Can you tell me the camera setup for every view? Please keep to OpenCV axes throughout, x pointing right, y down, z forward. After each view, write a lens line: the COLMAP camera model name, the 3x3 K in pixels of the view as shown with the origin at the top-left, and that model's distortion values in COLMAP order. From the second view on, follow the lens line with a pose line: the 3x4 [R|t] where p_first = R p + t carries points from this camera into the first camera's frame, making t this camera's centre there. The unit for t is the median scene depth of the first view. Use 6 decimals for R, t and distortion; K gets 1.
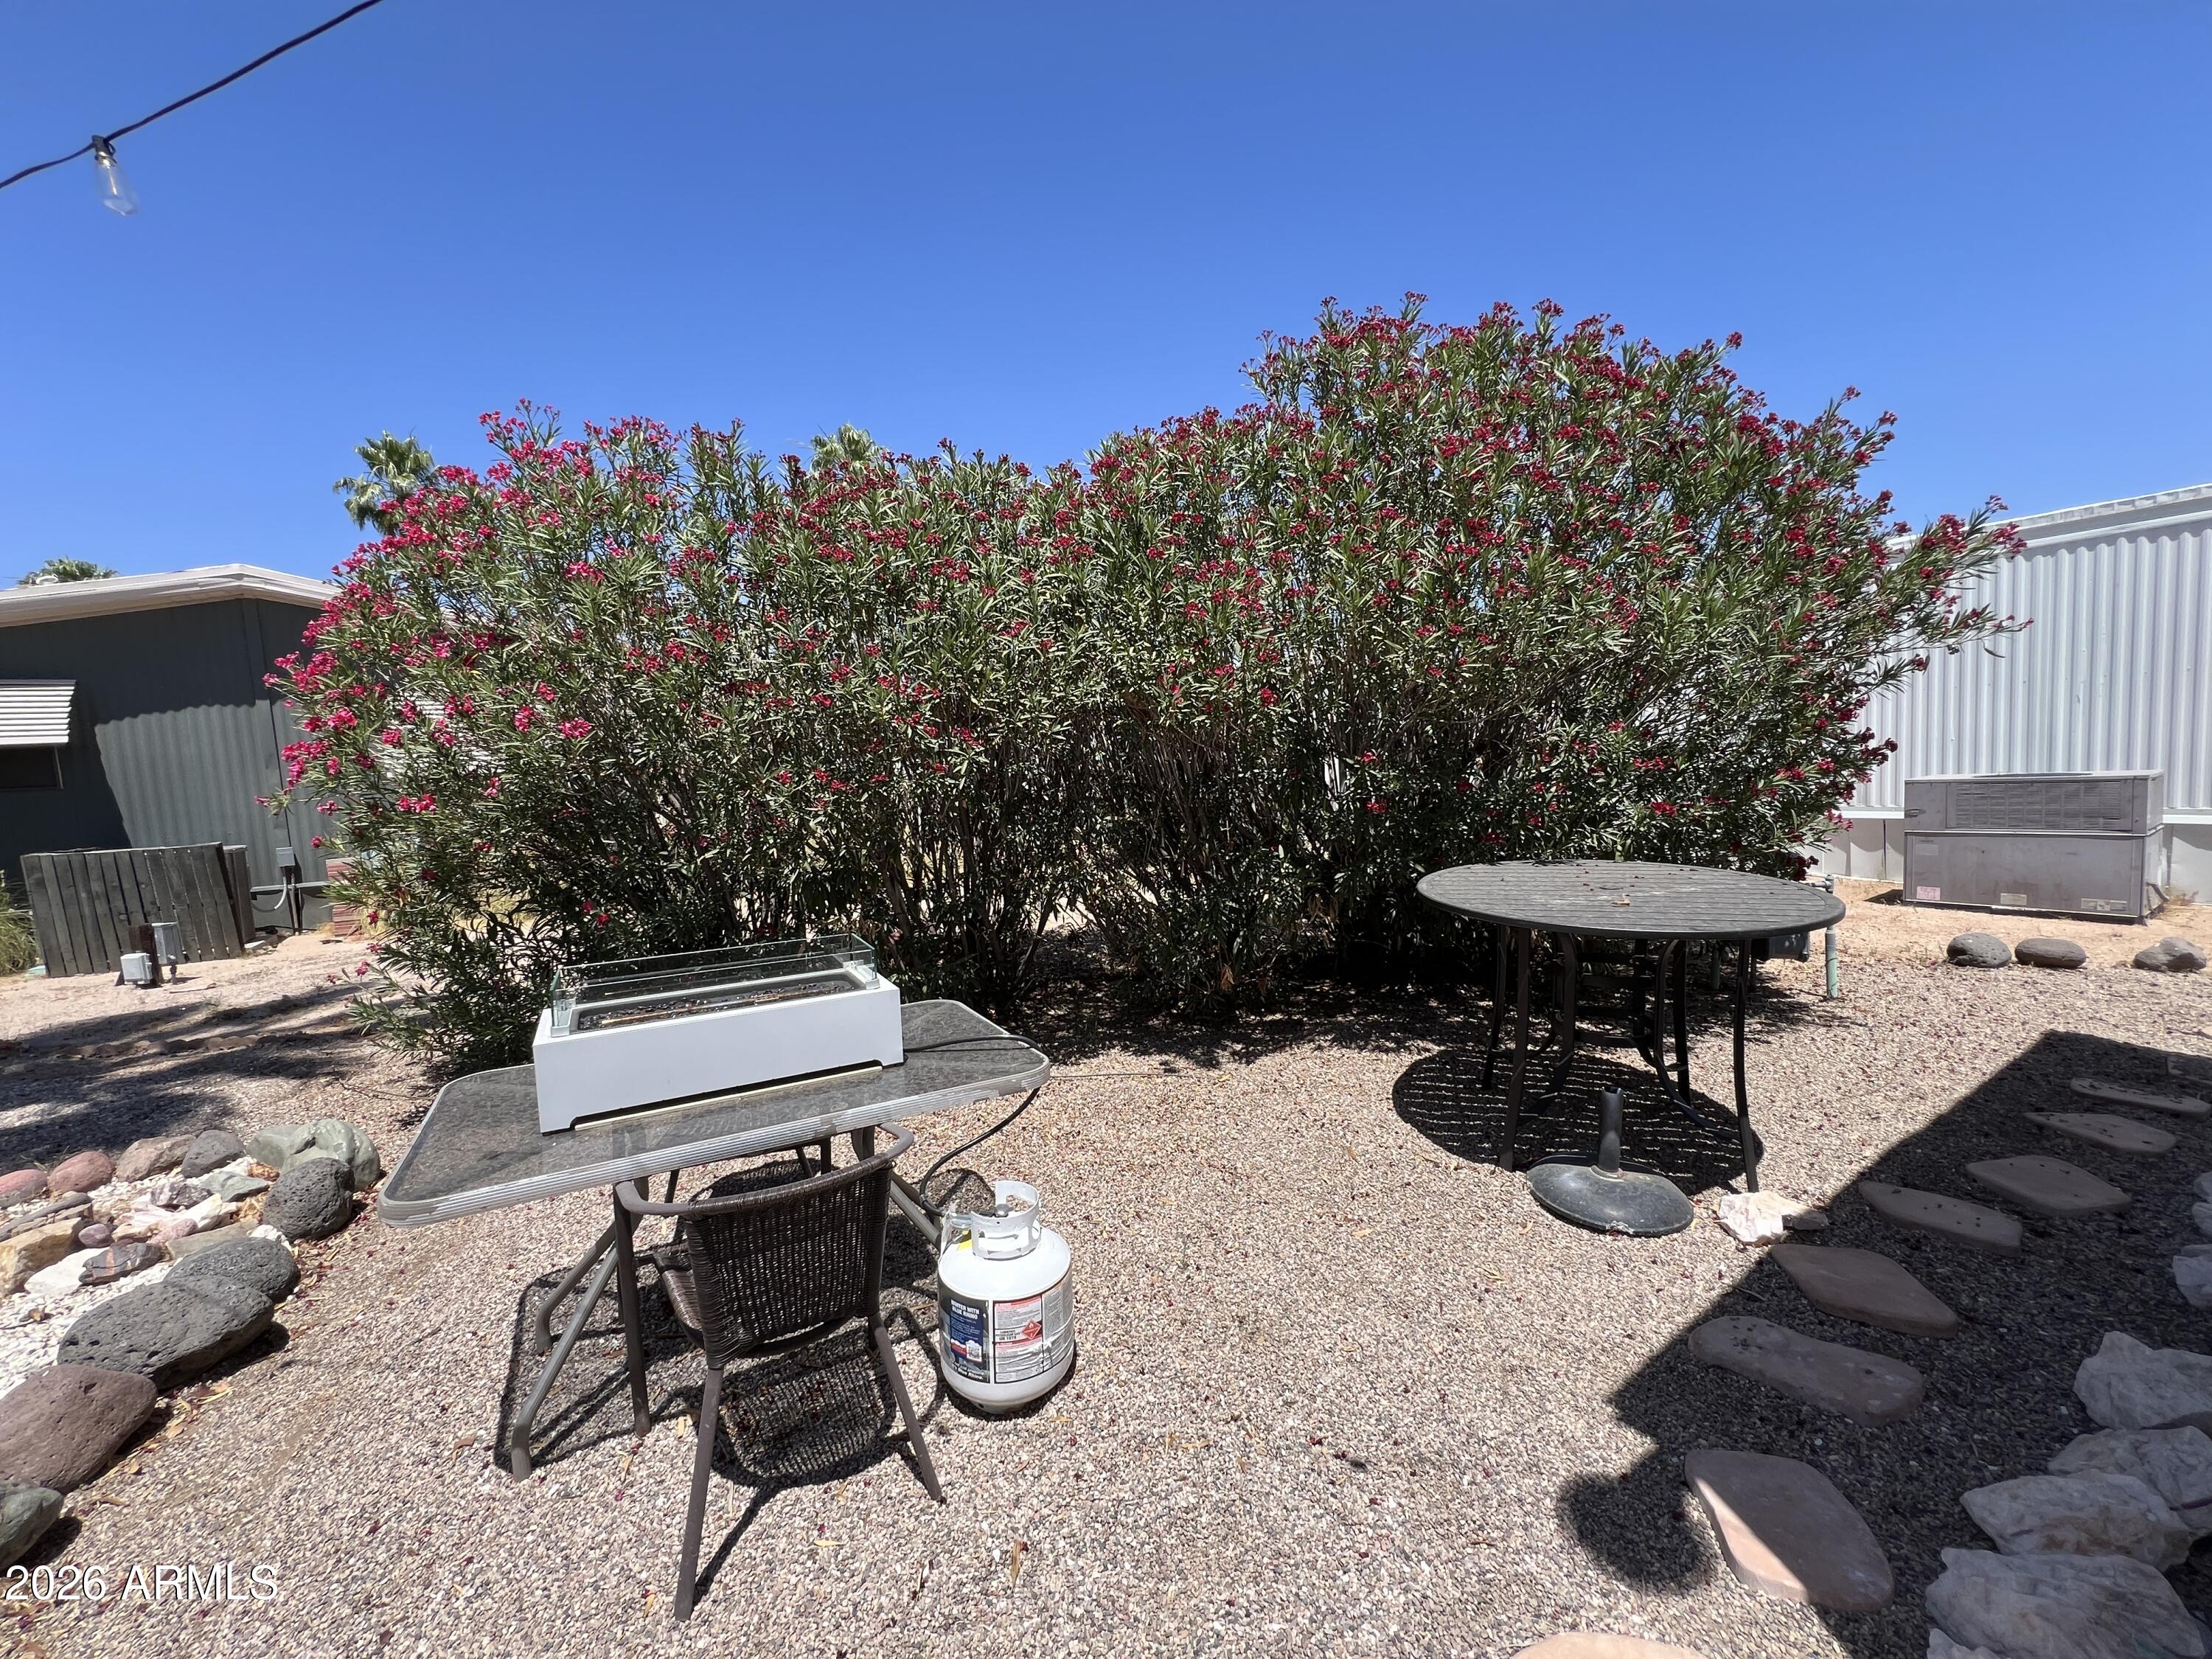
lens RADIAL K [[885.0, 0, 1101.1], [0, 885.0, 837.3], [0, 0, 1]] dist [0.001367, 0.000090]
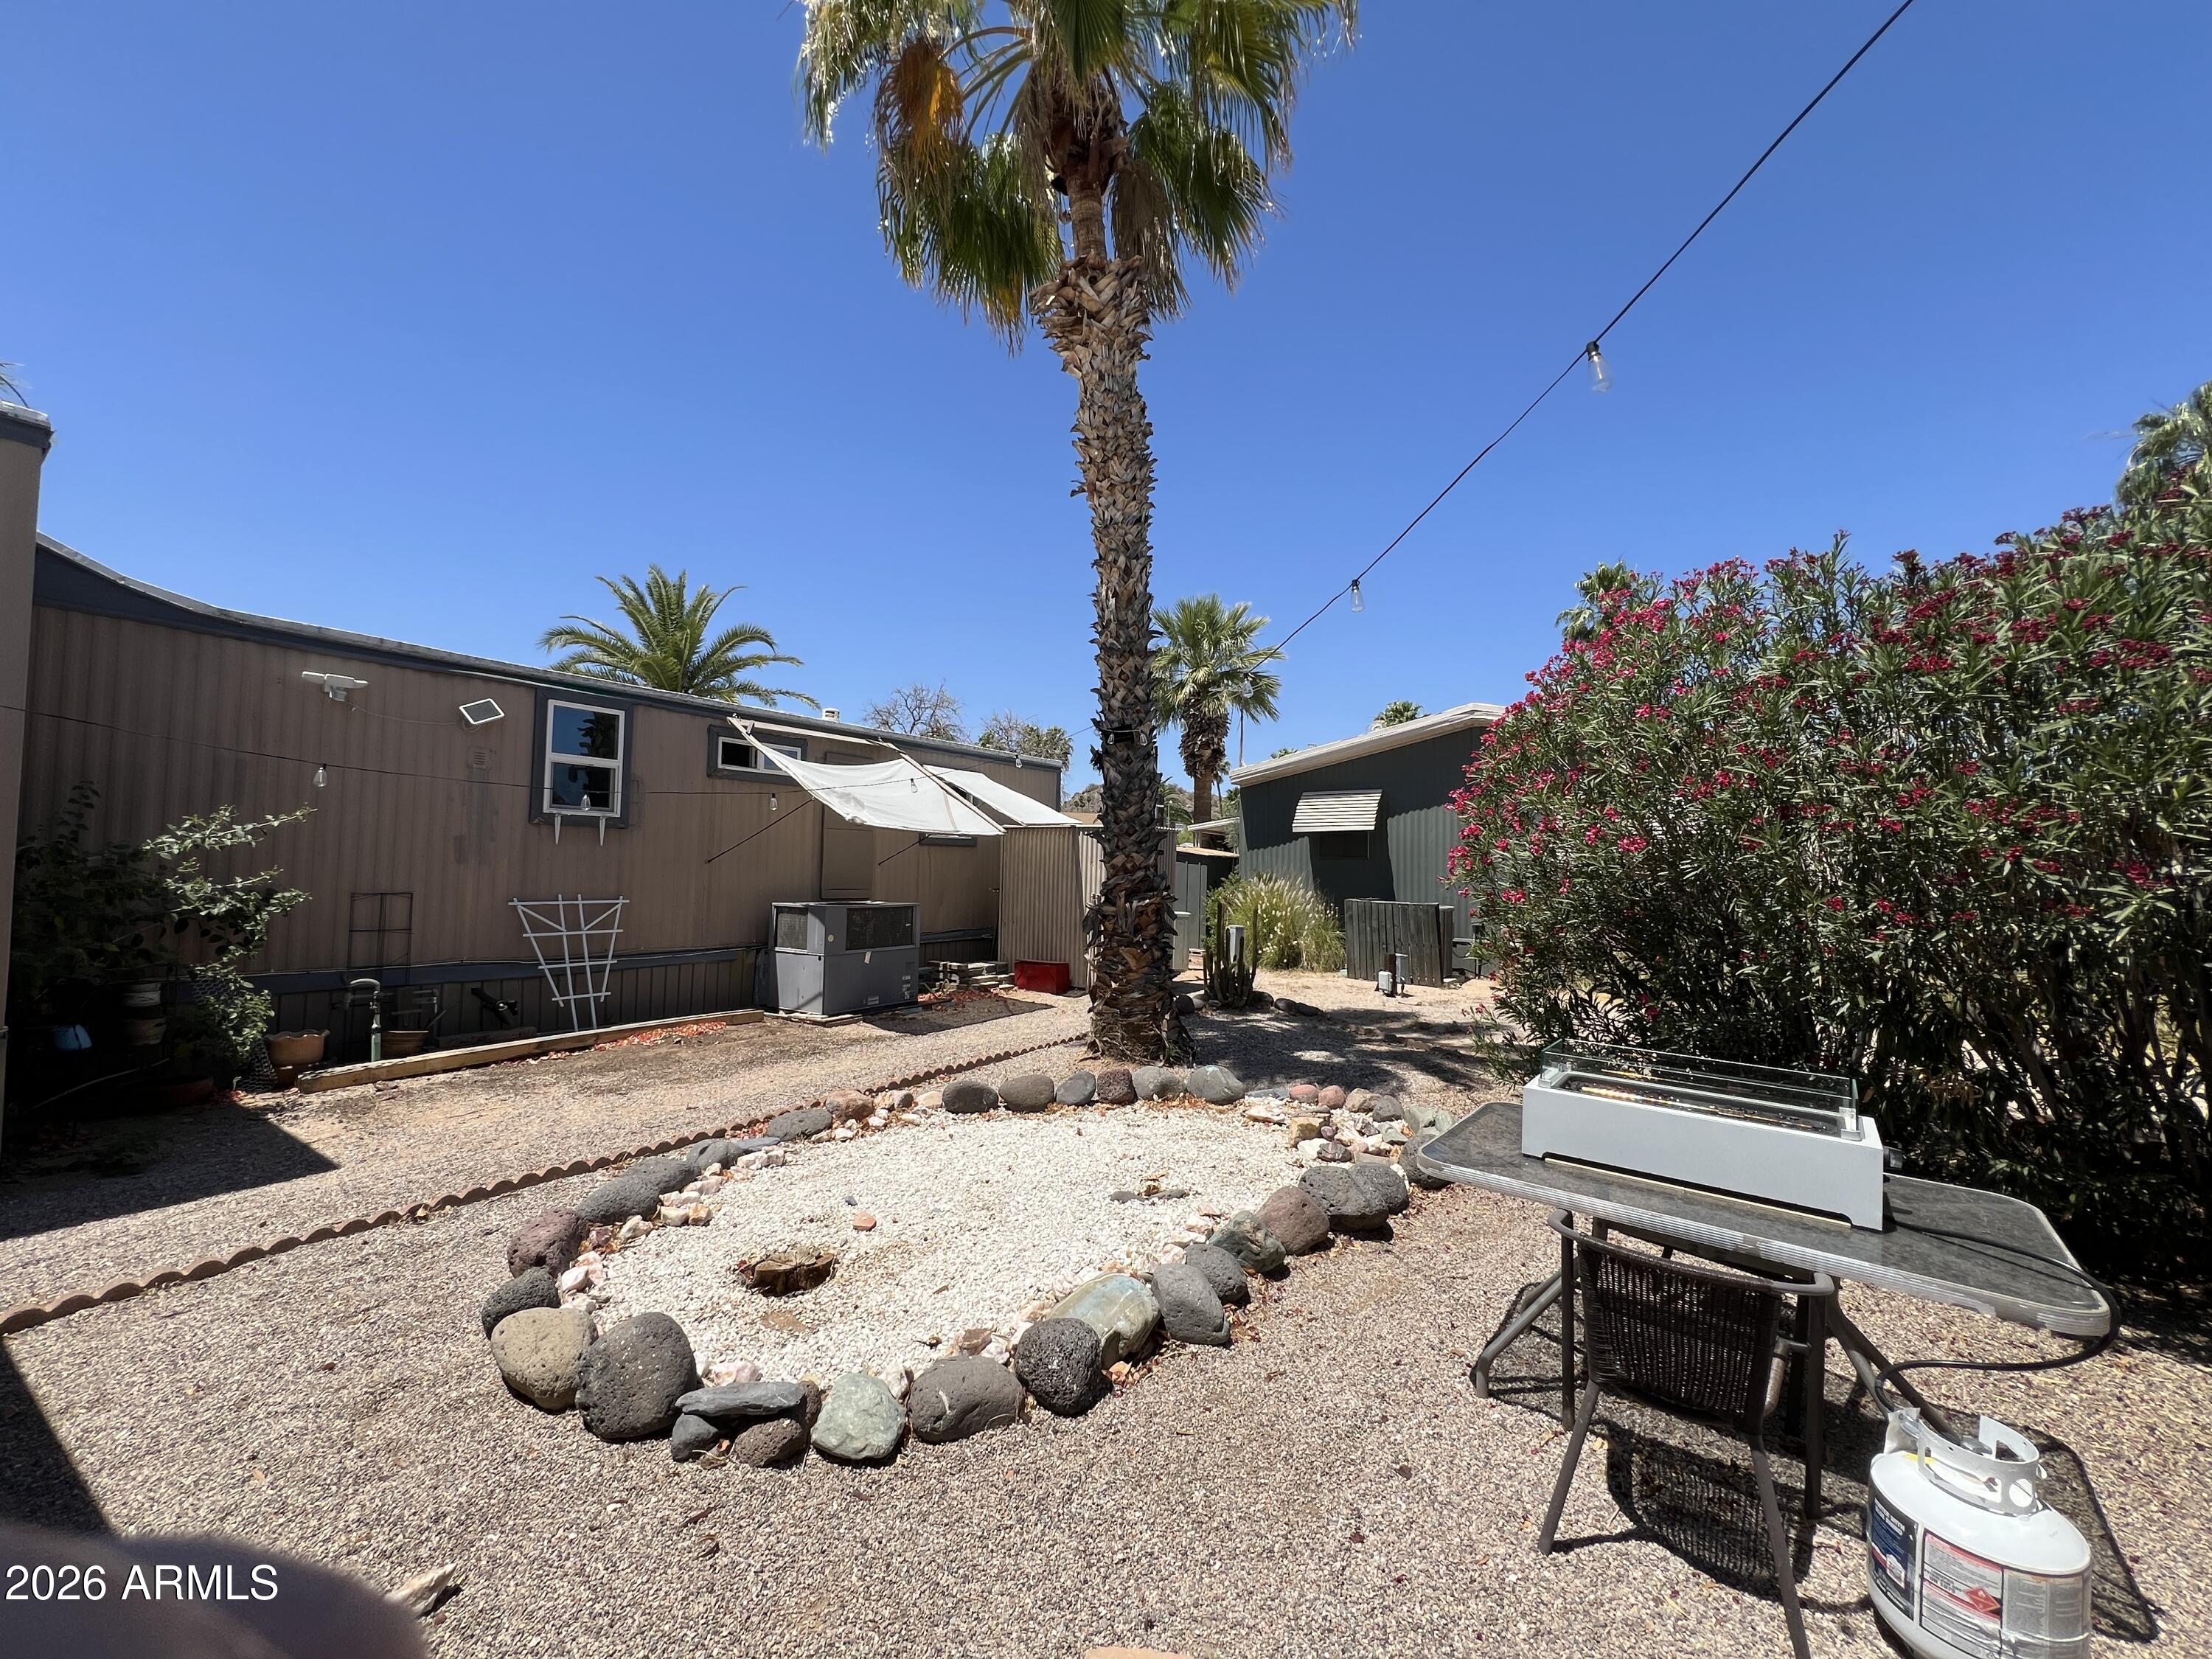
lens RADIAL K [[885.0, 0, 1101.1], [0, 885.0, 837.3], [0, 0, 1]] dist [0.001367, 0.000090]
pose [[0.387424, 0.030665, -0.921391, 0.239607], [-0.118032, 0.992871, -0.016586, -0.032926], [0.914314, 0.115180, 0.388282, -0.117845]]
